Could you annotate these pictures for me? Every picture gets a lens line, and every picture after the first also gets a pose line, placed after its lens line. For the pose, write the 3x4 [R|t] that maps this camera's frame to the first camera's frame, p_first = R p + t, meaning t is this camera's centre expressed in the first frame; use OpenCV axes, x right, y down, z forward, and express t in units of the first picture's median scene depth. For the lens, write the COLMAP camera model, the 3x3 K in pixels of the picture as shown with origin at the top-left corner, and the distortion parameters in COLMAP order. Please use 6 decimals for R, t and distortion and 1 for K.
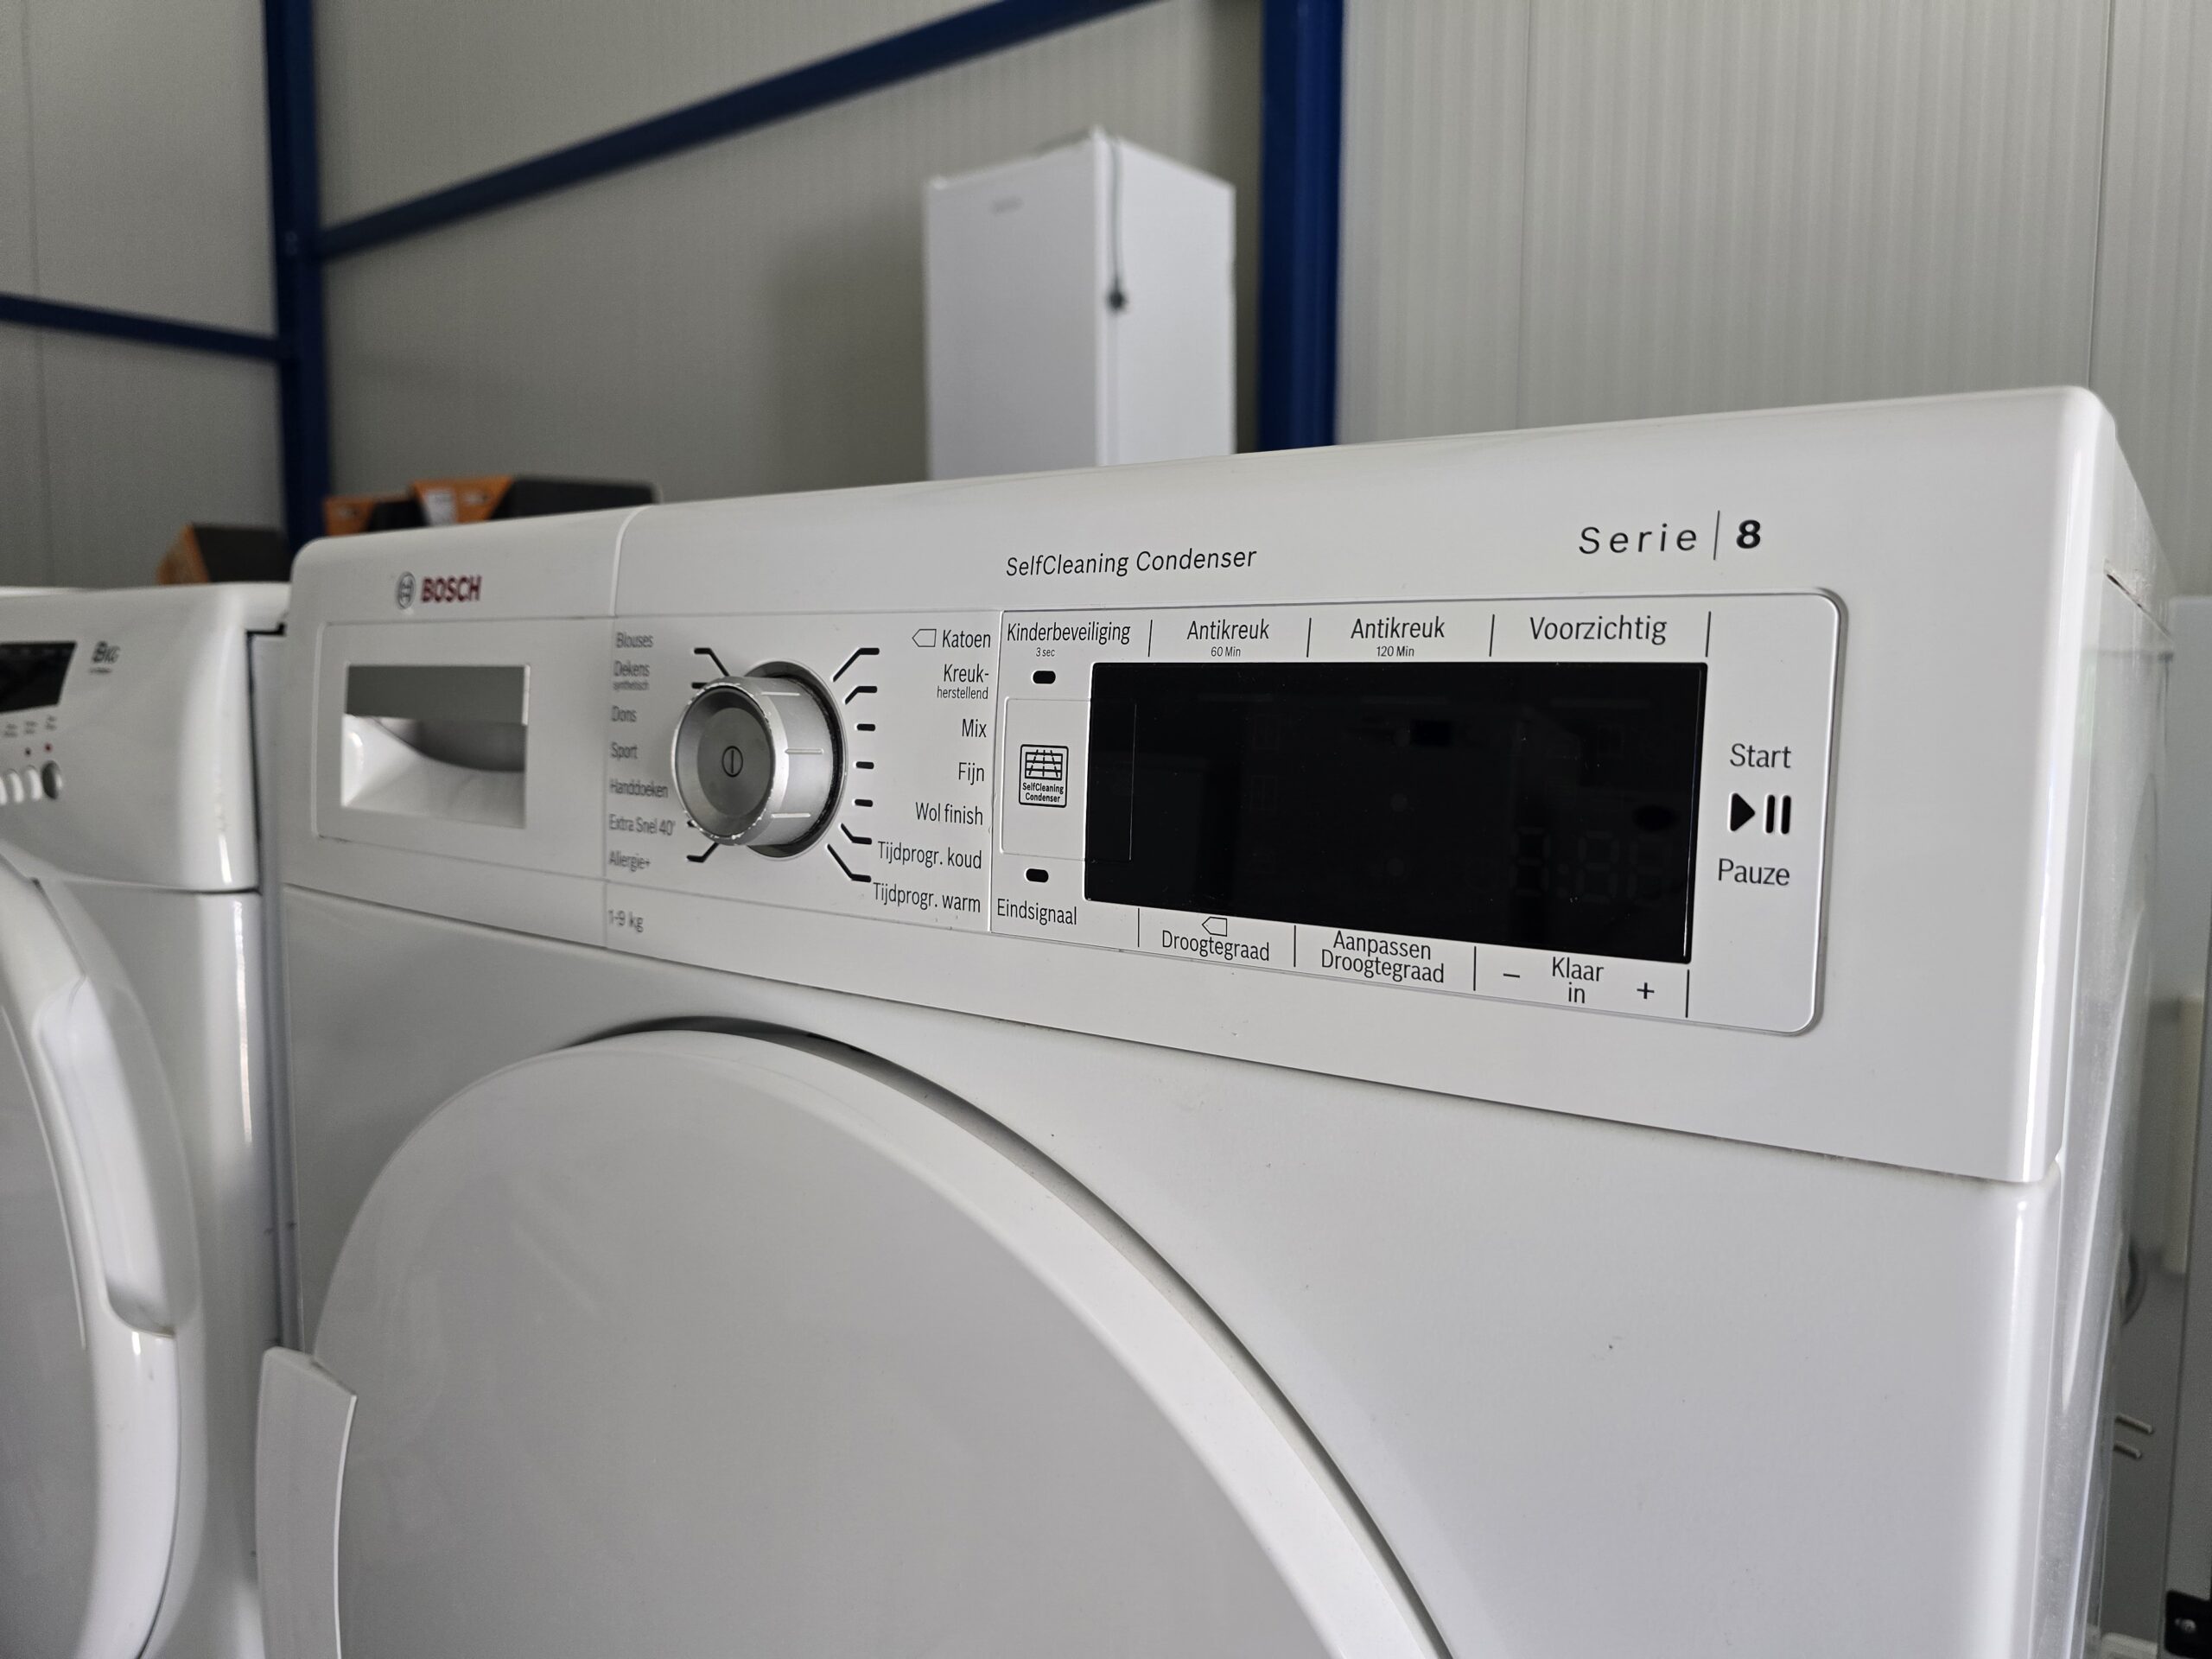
lens RADIAL K [[1515.6, 0, 1105.4], [0, 1515.6, 822.1], [0, 0, 1]] dist [0.037276, -0.030616]
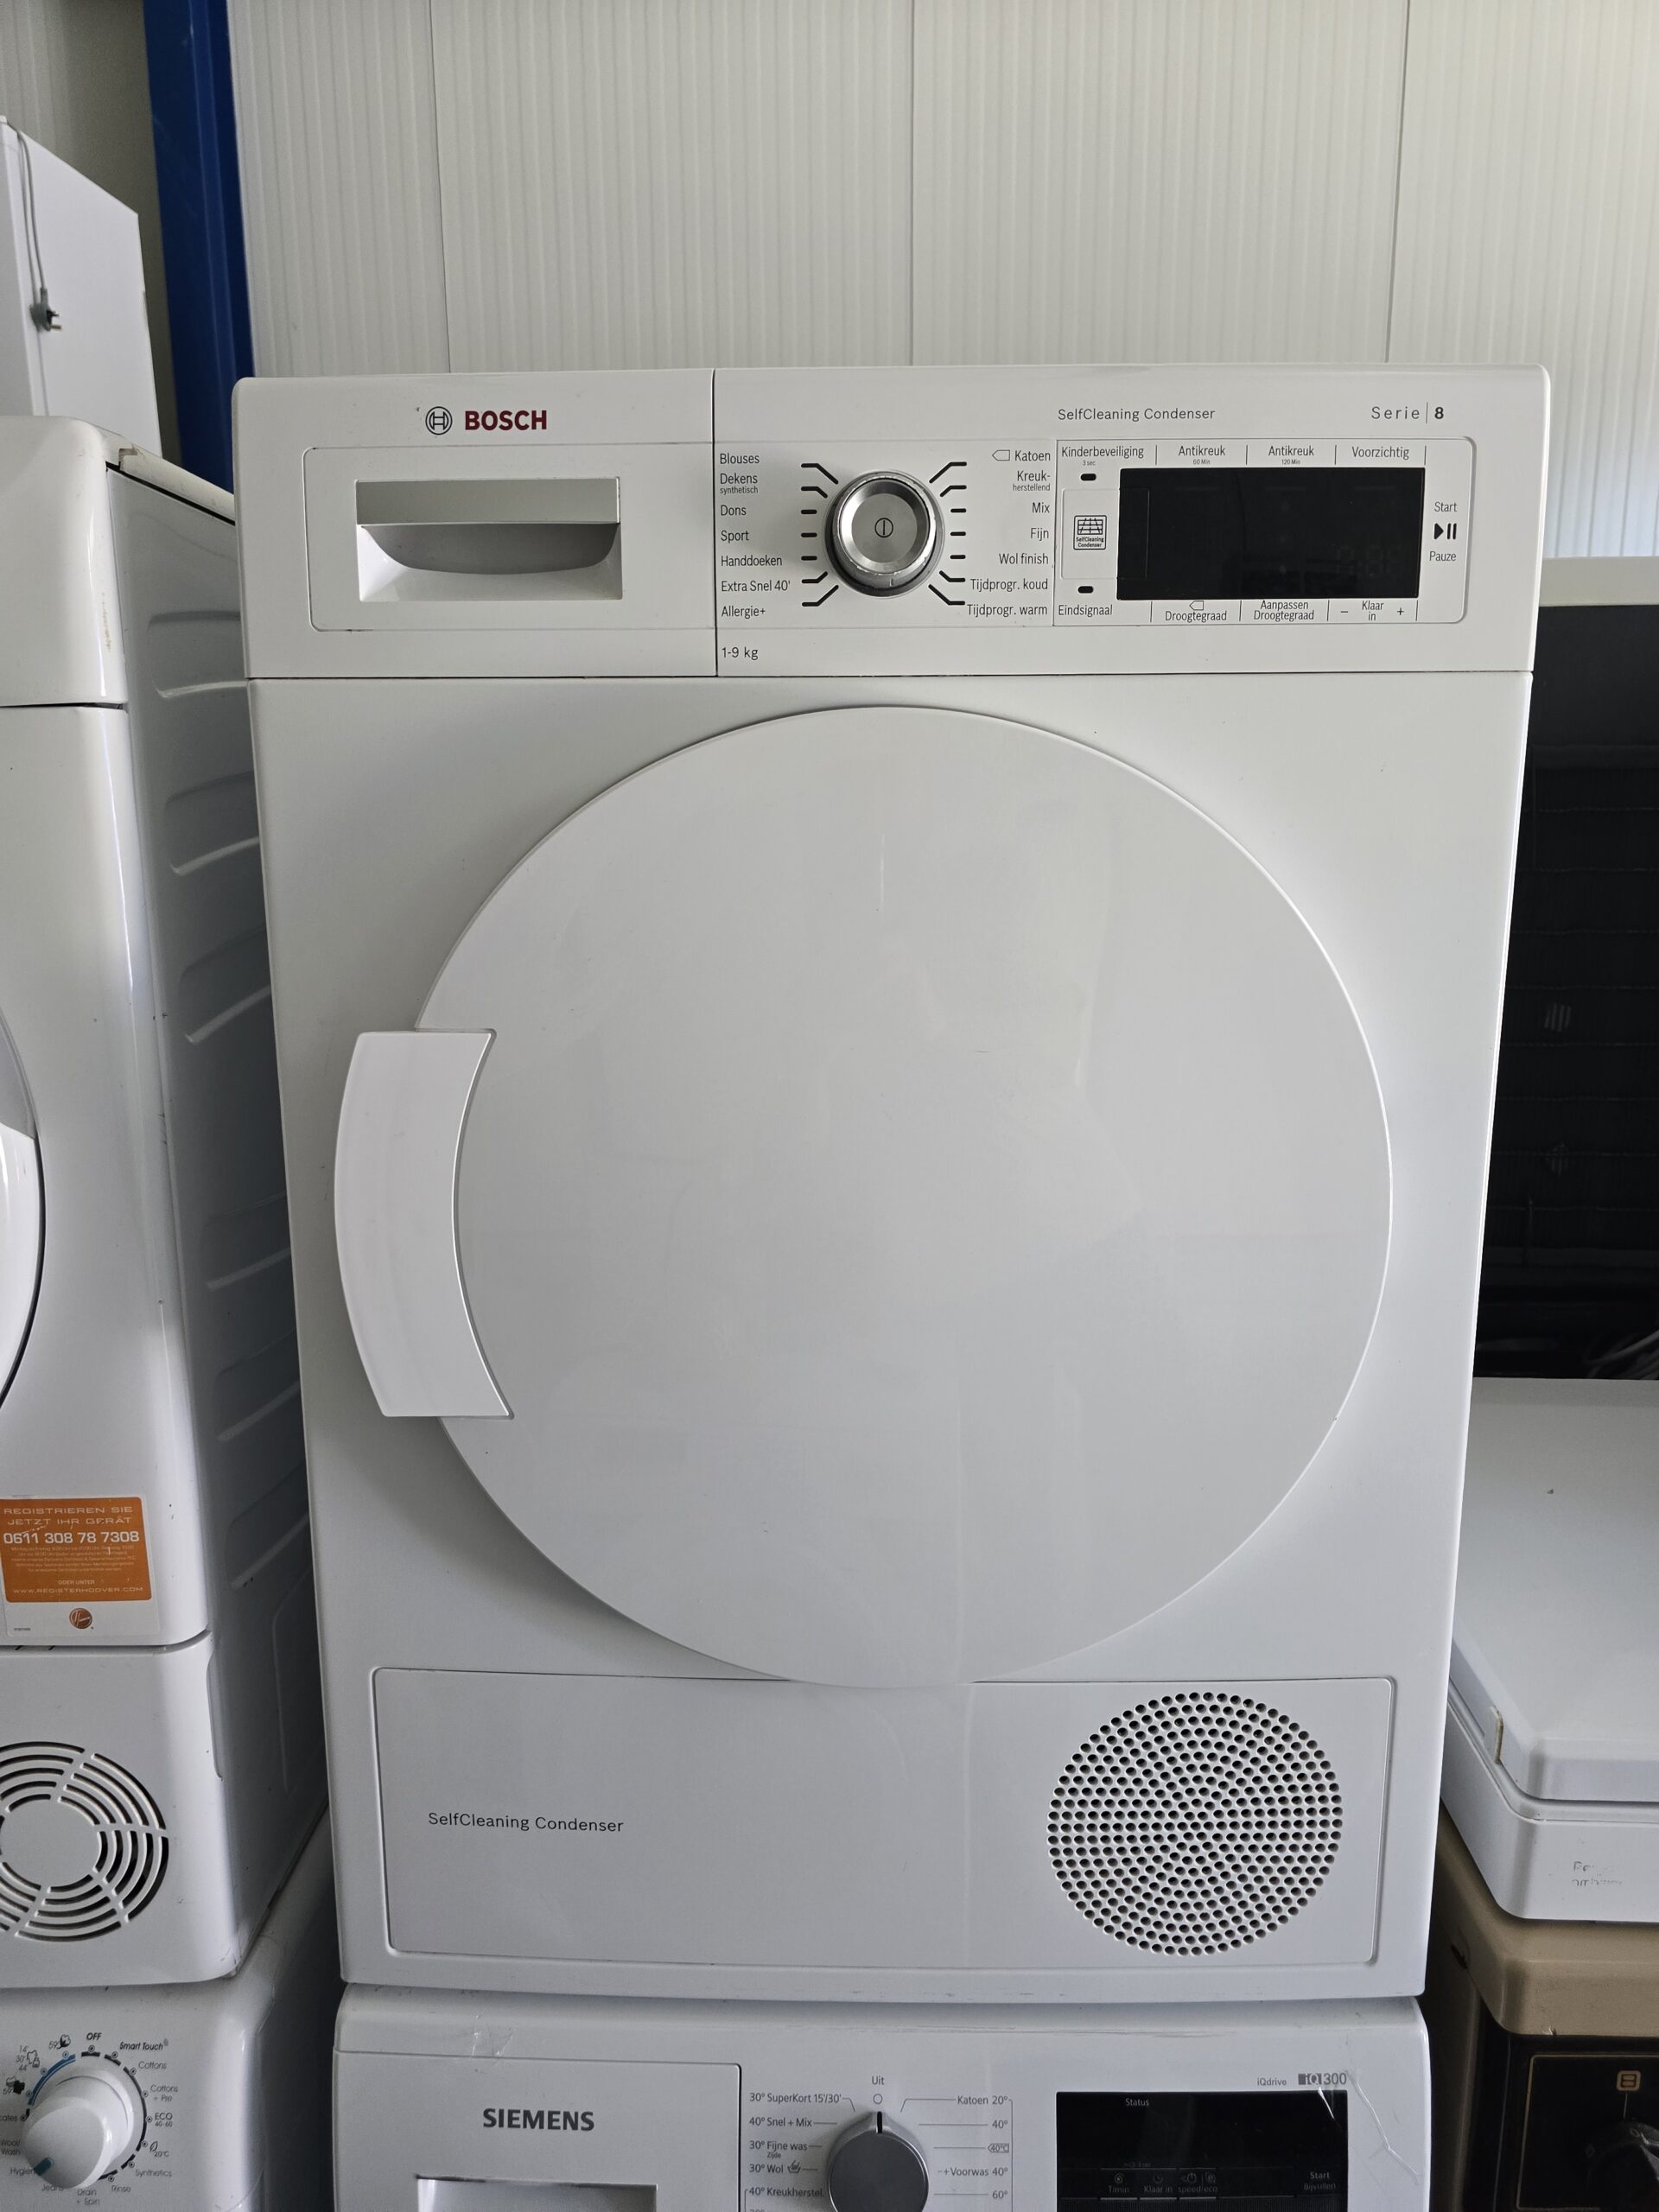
lens RADIAL K [[1515.6, 0, 825.7], [0, 1515.6, 1119.2], [0, 0, 1]] dist [0.037276, -0.030616]
pose [[0.824344, -0.121160, 0.552971, -1.392504], [0.064635, 0.990584, 0.120689, 0.424414], [-0.562387, -0.063748, 0.824413, -0.399881]]
